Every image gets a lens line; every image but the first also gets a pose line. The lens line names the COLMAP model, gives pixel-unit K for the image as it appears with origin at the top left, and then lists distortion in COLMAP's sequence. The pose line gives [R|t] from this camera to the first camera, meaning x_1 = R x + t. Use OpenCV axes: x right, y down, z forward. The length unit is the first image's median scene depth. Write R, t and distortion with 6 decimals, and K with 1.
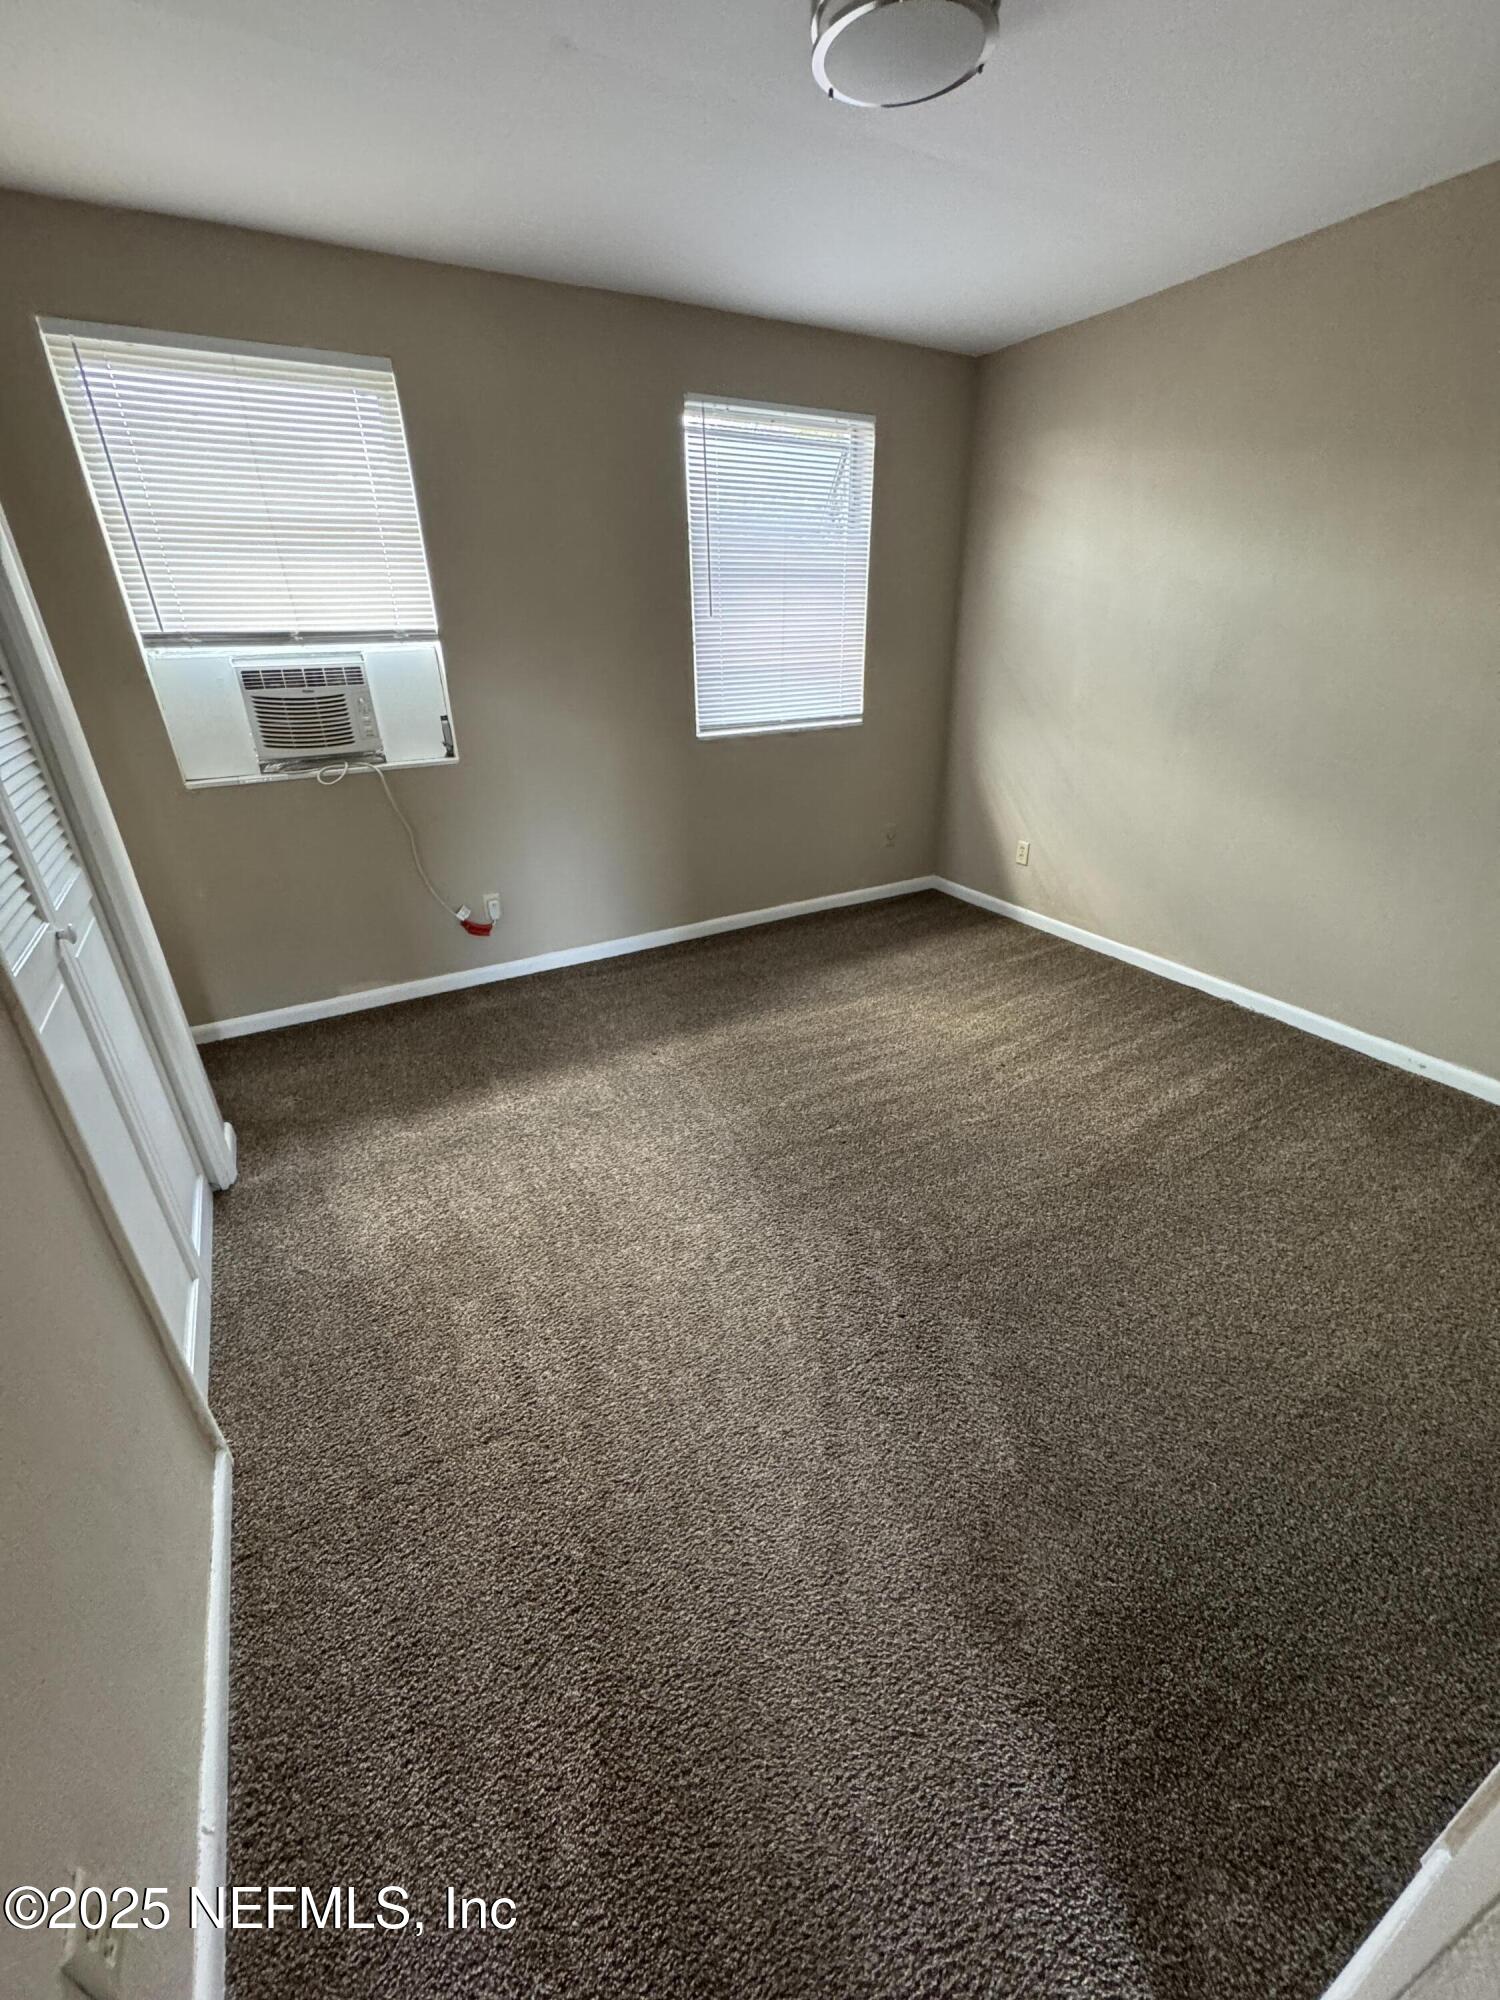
lens RADIAL K [[799.2, 0, 764.8], [0, 799.2, 1004.1], [0, 0, 1]] dist [-0.002104, -0.000088]
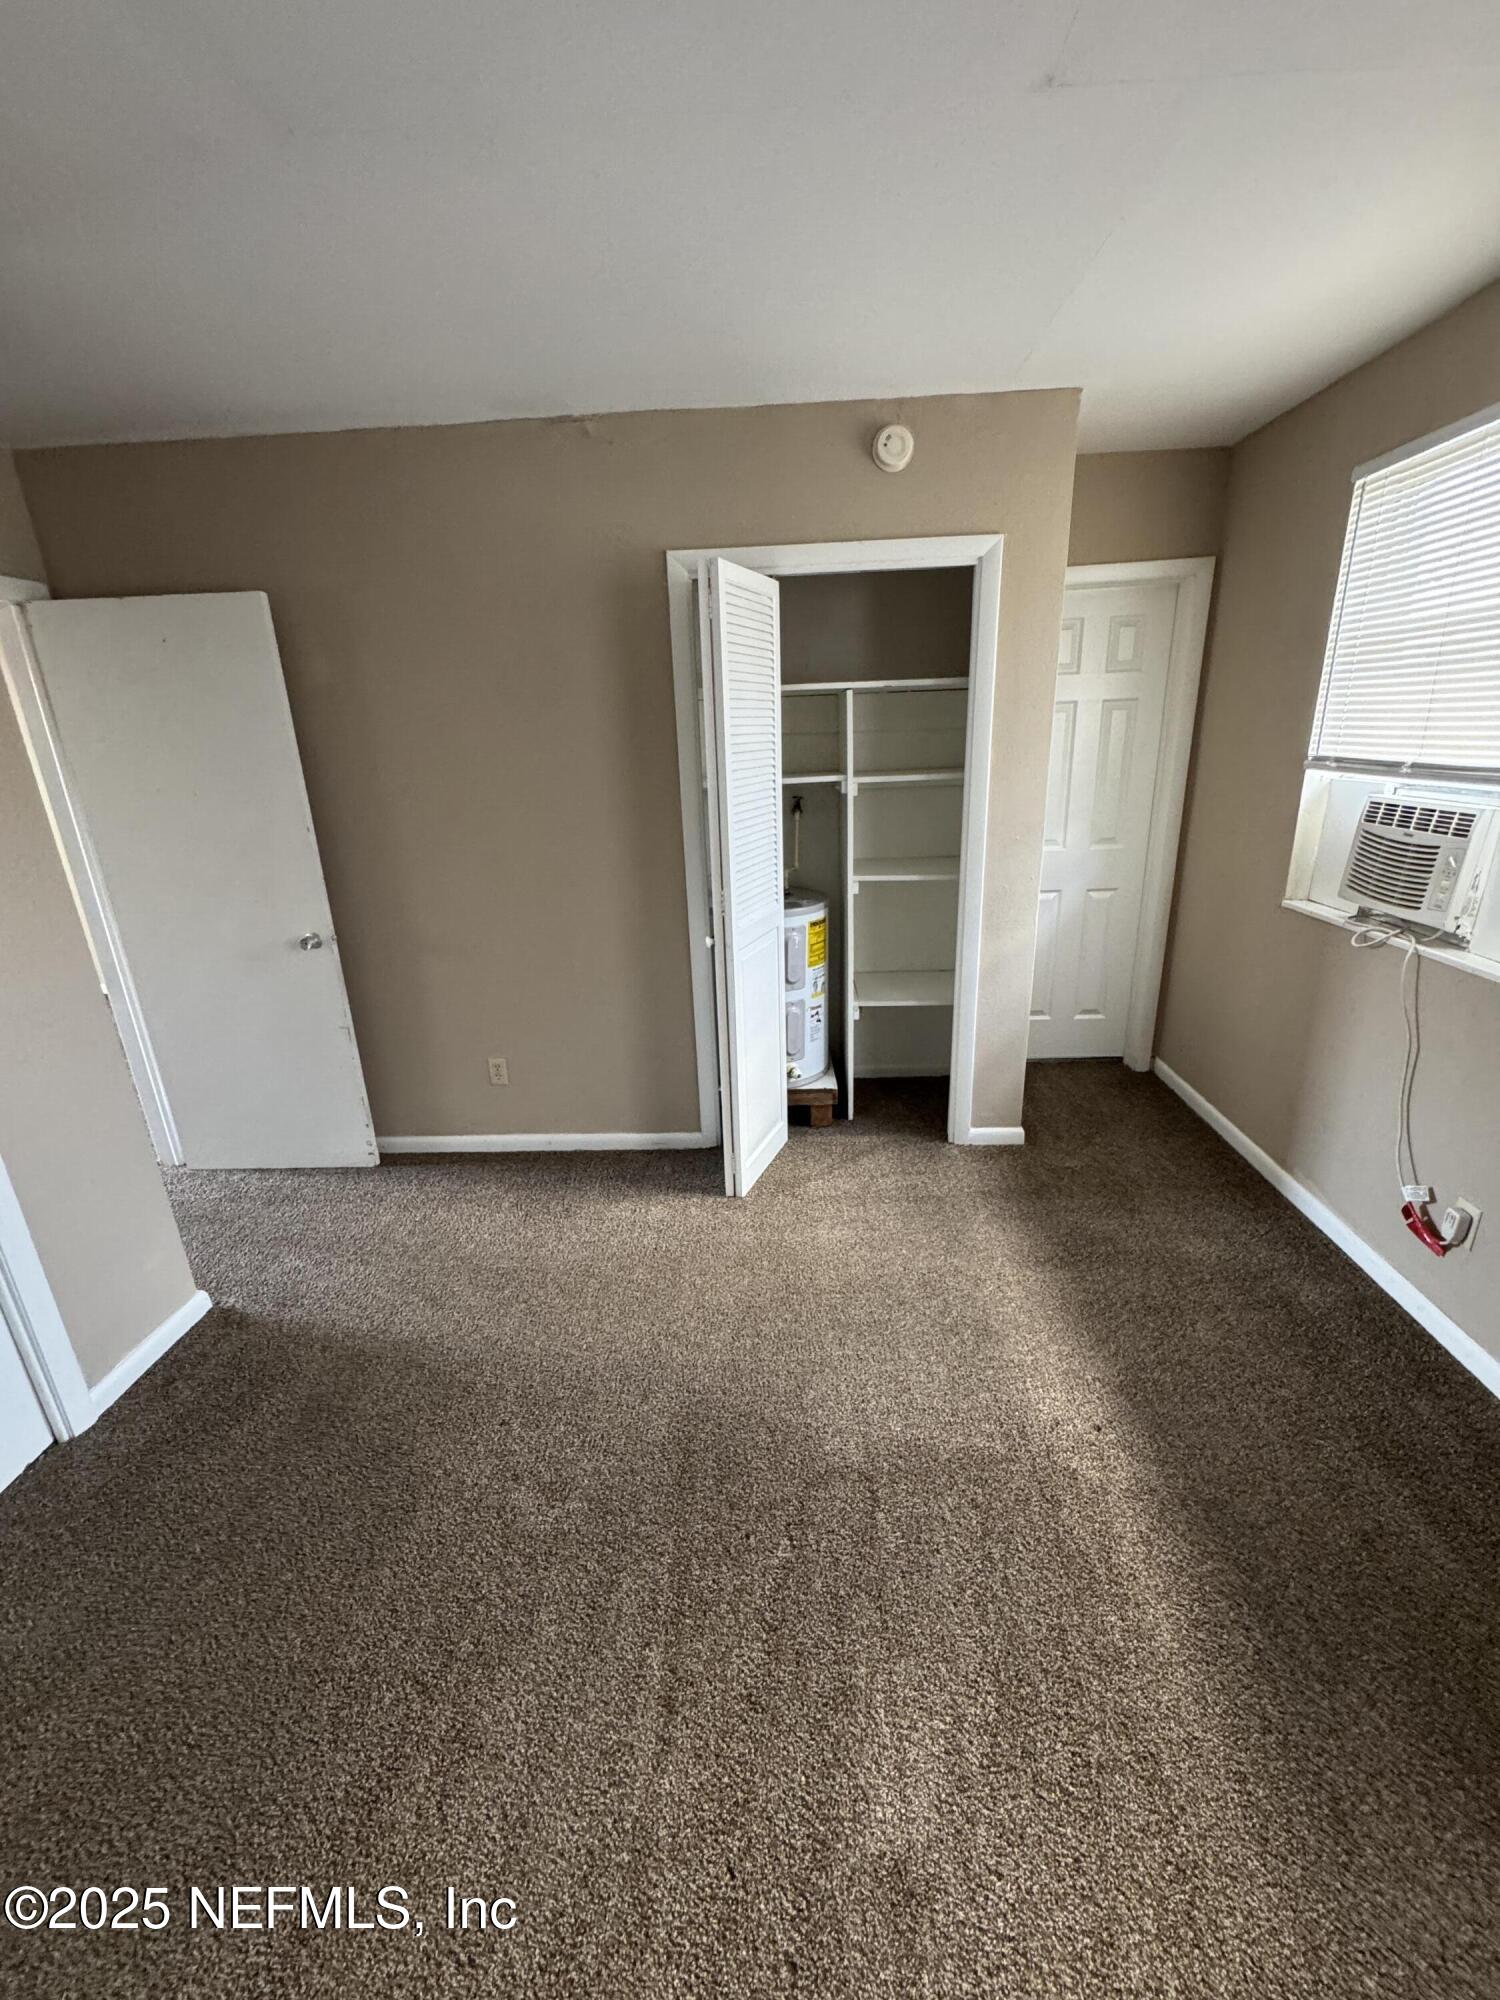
lens RADIAL K [[799.2, 0, 762.0], [0, 799.2, 995.7], [0, 0, 1]] dist [-0.002104, -0.000088]
pose [[-0.522031, 0.291449, -0.801587, 0.427626], [-0.348330, 0.785012, 0.512271, -0.461278], [0.778556, 0.546638, -0.308281, 0.863531]]
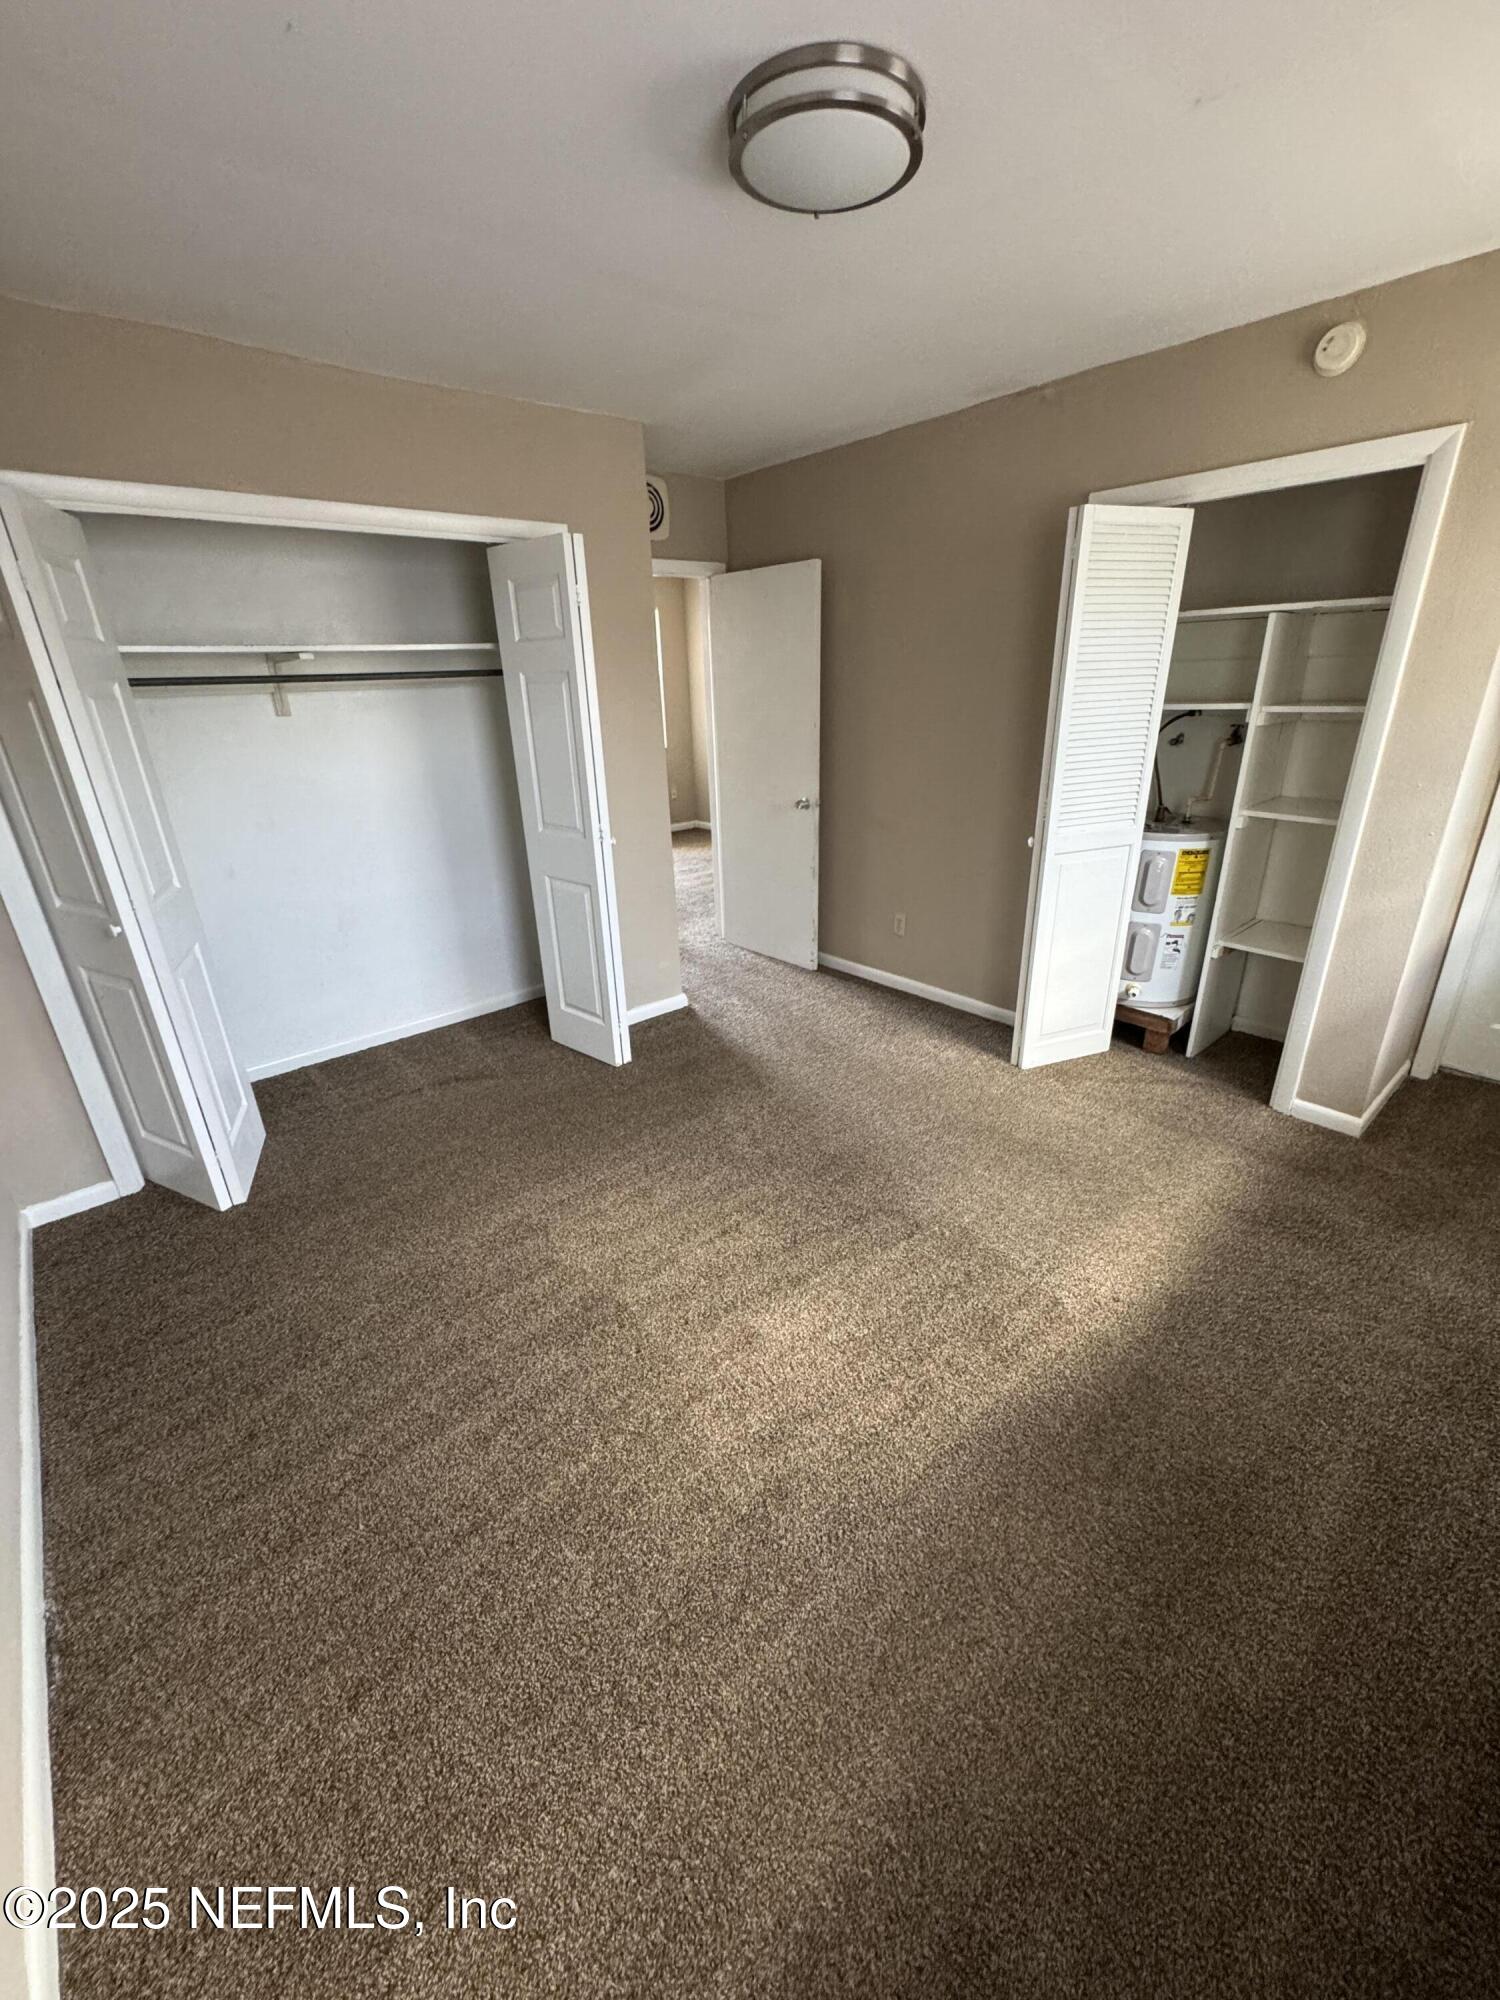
lens RADIAL K [[799.2, 0, 758.5], [0, 799.2, 991.8], [0, 0, 1]] dist [-0.002104, -0.000088]
pose [[-0.975787, 0.115599, -0.185681, 0.287119], [-0.062284, 0.666922, 0.742520, -0.670320], [0.209669, 0.736106, -0.643573, 1.278932]]
